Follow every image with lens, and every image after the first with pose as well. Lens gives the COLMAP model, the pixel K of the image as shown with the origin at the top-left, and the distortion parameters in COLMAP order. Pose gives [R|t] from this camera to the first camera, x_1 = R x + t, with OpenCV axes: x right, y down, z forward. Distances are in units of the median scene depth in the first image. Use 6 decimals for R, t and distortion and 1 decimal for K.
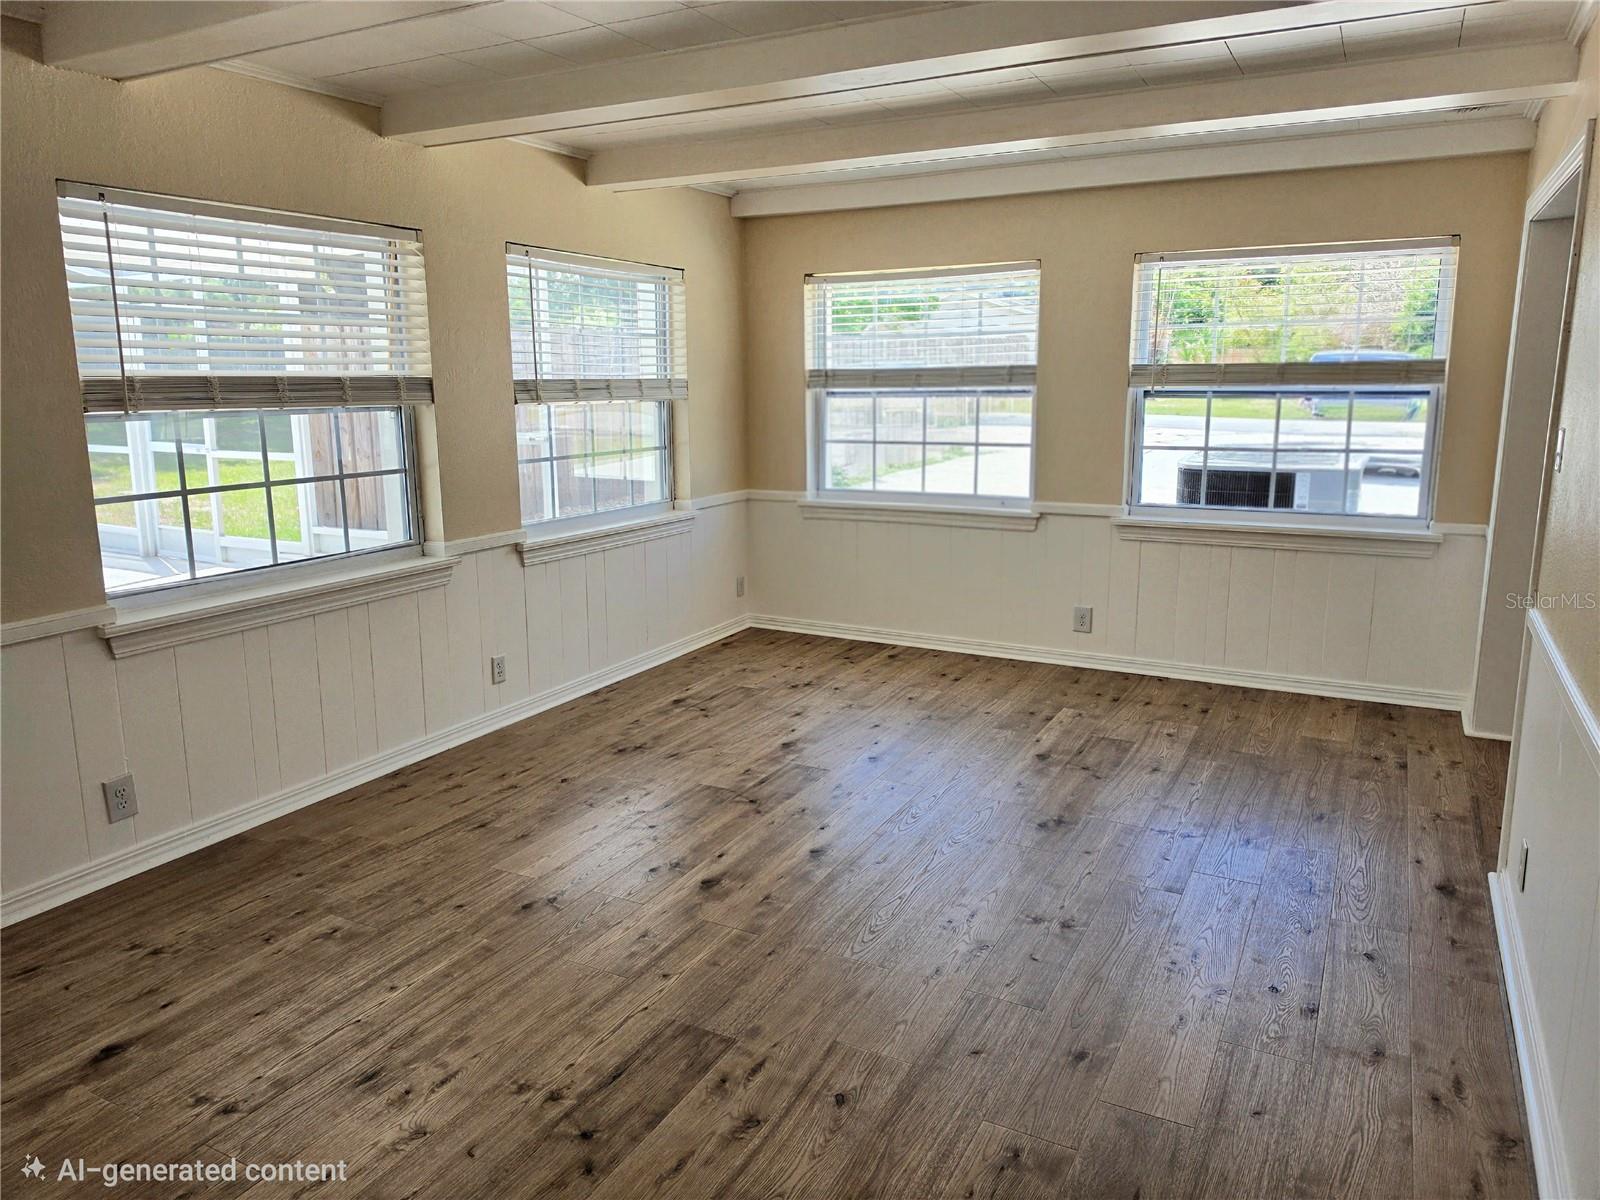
lens RADIAL K [[1106.4, 0, 787.6], [0, 1106.4, 593.4], [0, 0, 1]] dist [0.053455, -0.068044]
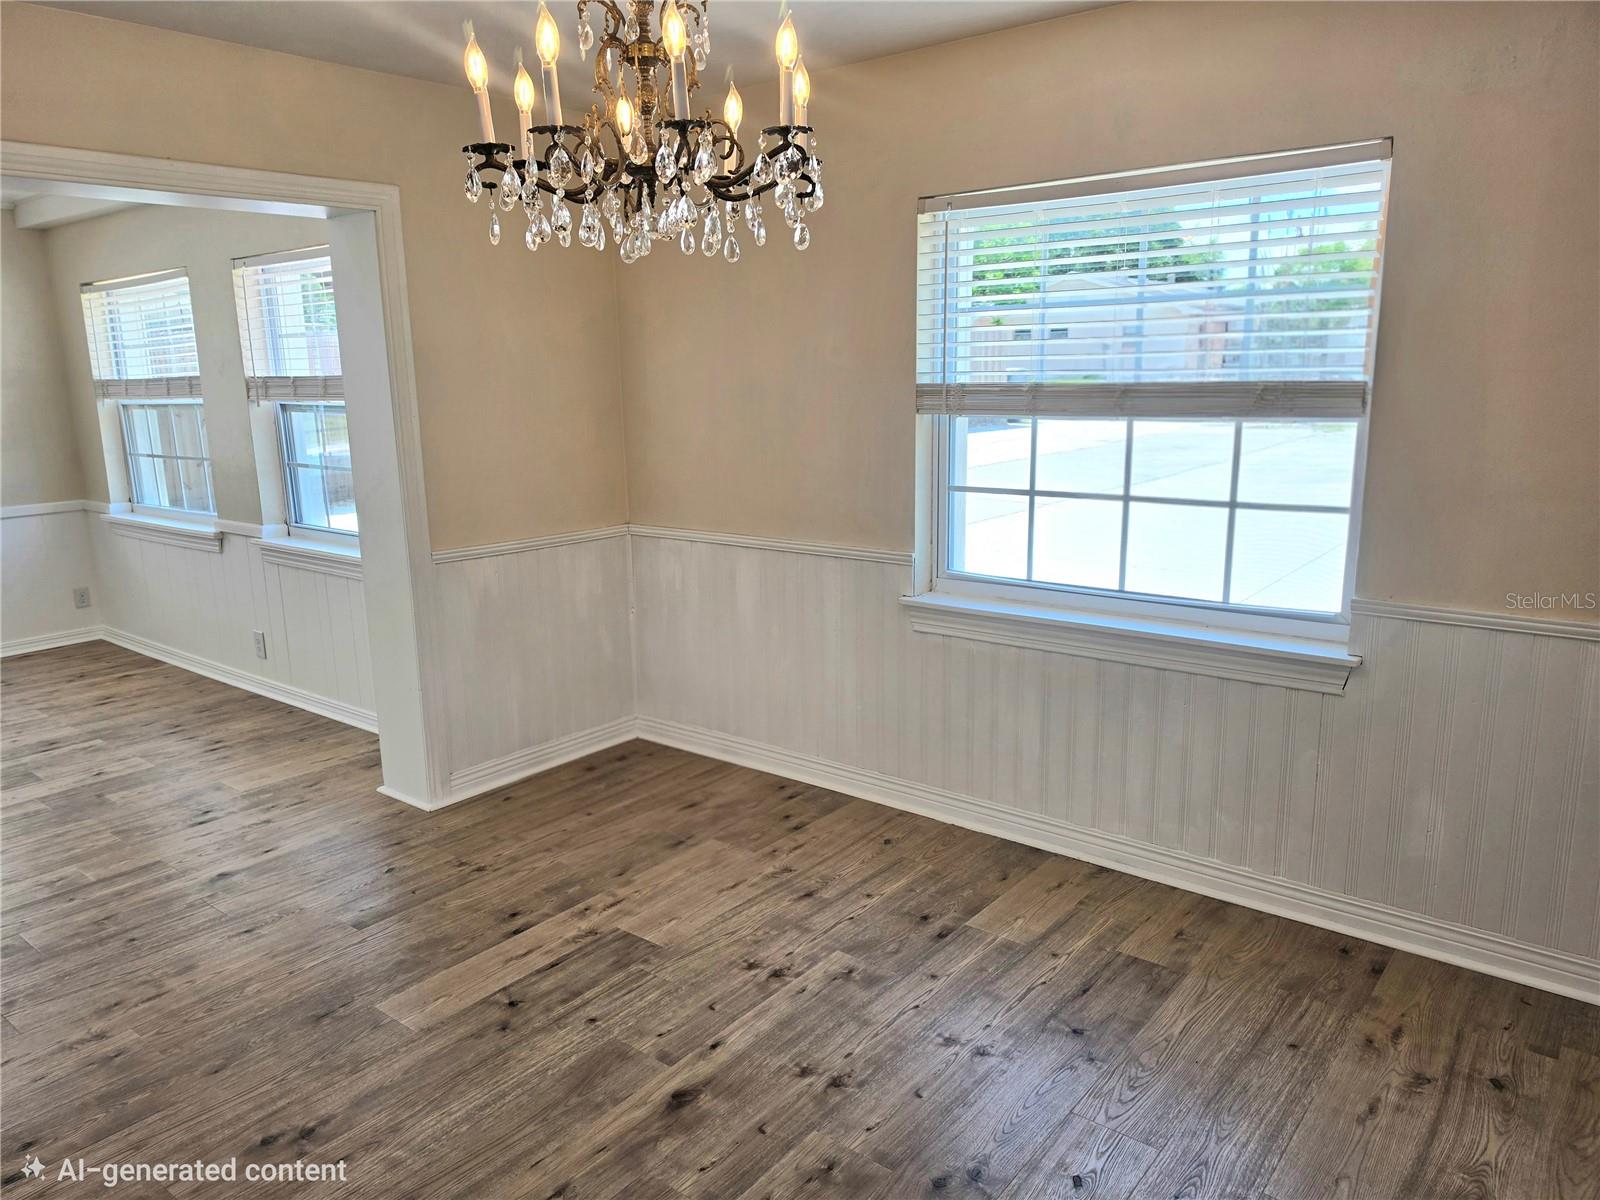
lens RADIAL K [[1106.4, 0, 802.9], [0, 1106.4, 610.5], [0, 0, 1]] dist [0.053455, -0.068044]
pose [[0.984399, 0.027732, -0.173752, 1.081183], [-0.023731, 0.999404, 0.025063, -0.050280], [0.174344, -0.020548, 0.984470, 0.162903]]
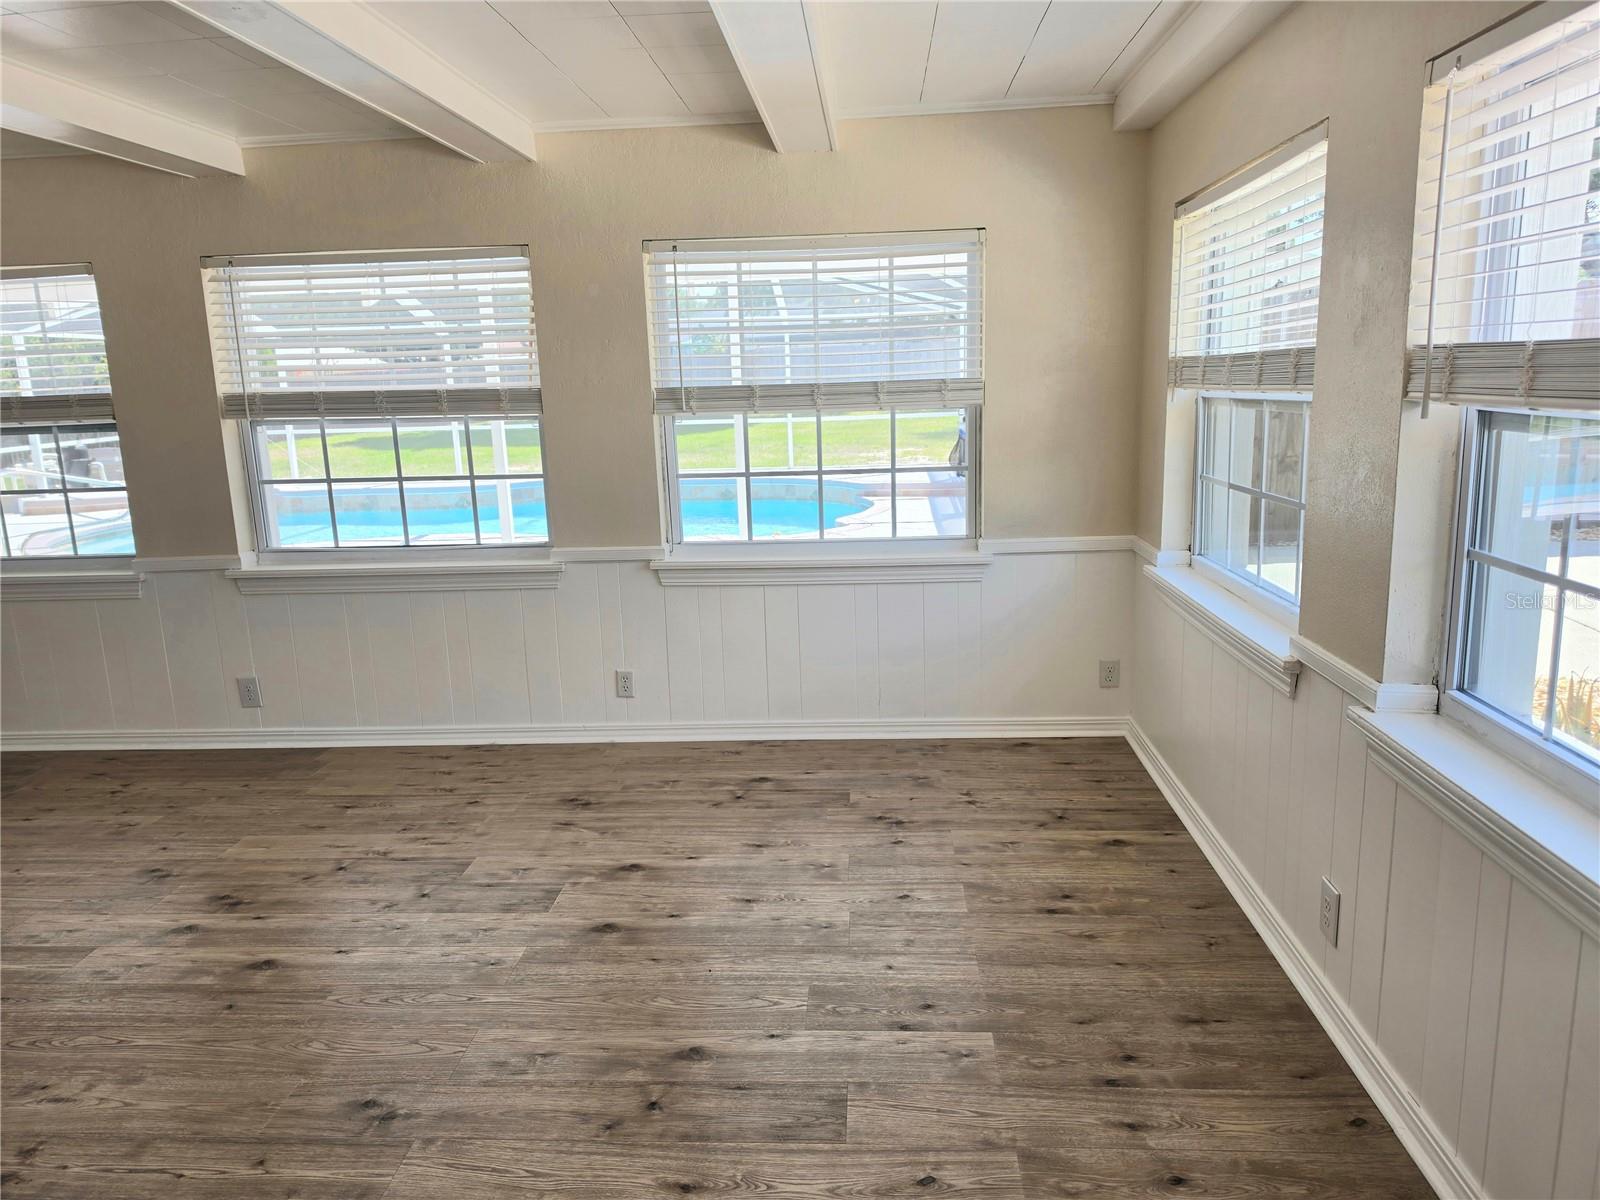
lens RADIAL K [[1106.4, 0, 806.0], [0, 1106.4, 583.6], [0, 0, 1]] dist [0.053455, -0.068044]
pose [[0.422503, 0.165688, -0.891088, 0.677850], [-0.149286, 0.982443, 0.111892, -0.154844], [0.893983, 0.085753, 0.439820, 0.722150]]
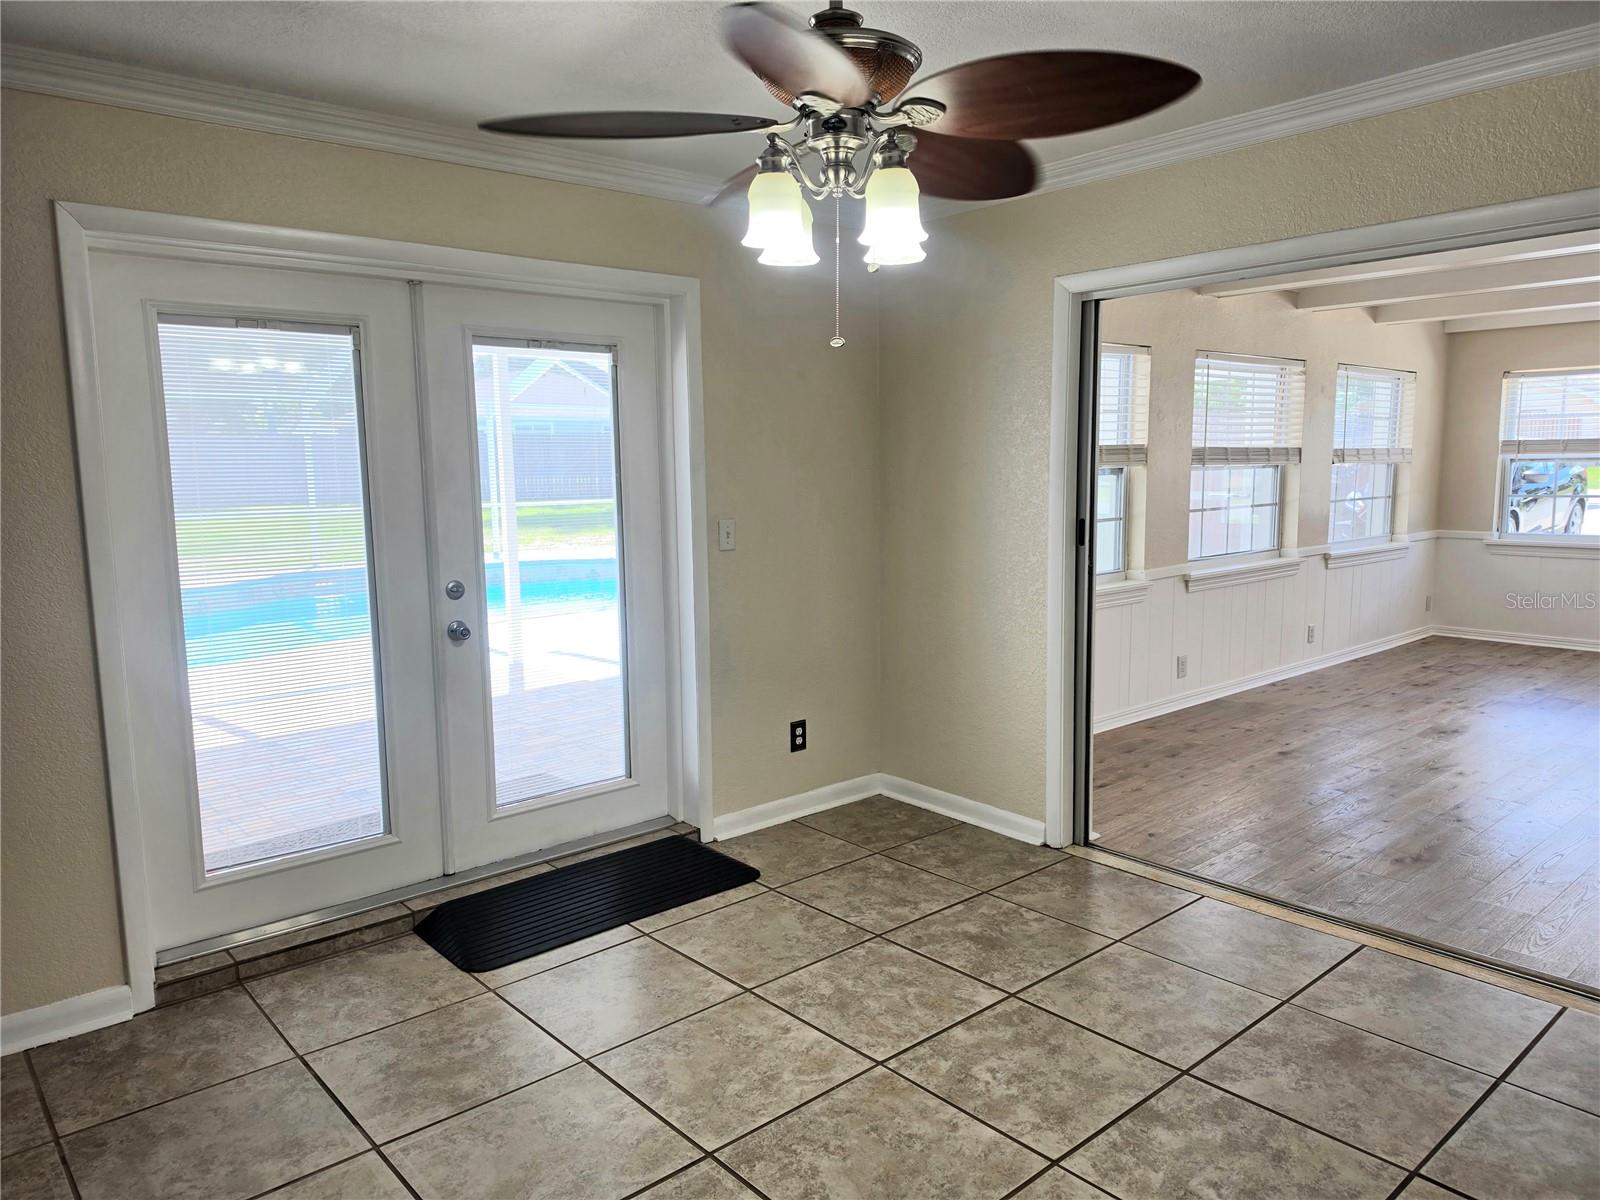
lens RADIAL K [[1106.4, 0, 808.5], [0, 1106.4, 594.3], [0, 0, 1]] dist [0.053455, -0.068044]
pose [[0.936322, 0.043547, -0.348432, -0.387444], [-0.066042, 0.996411, -0.052942, 0.147138], [0.344876, 0.072582, 0.935838, -0.726064]]
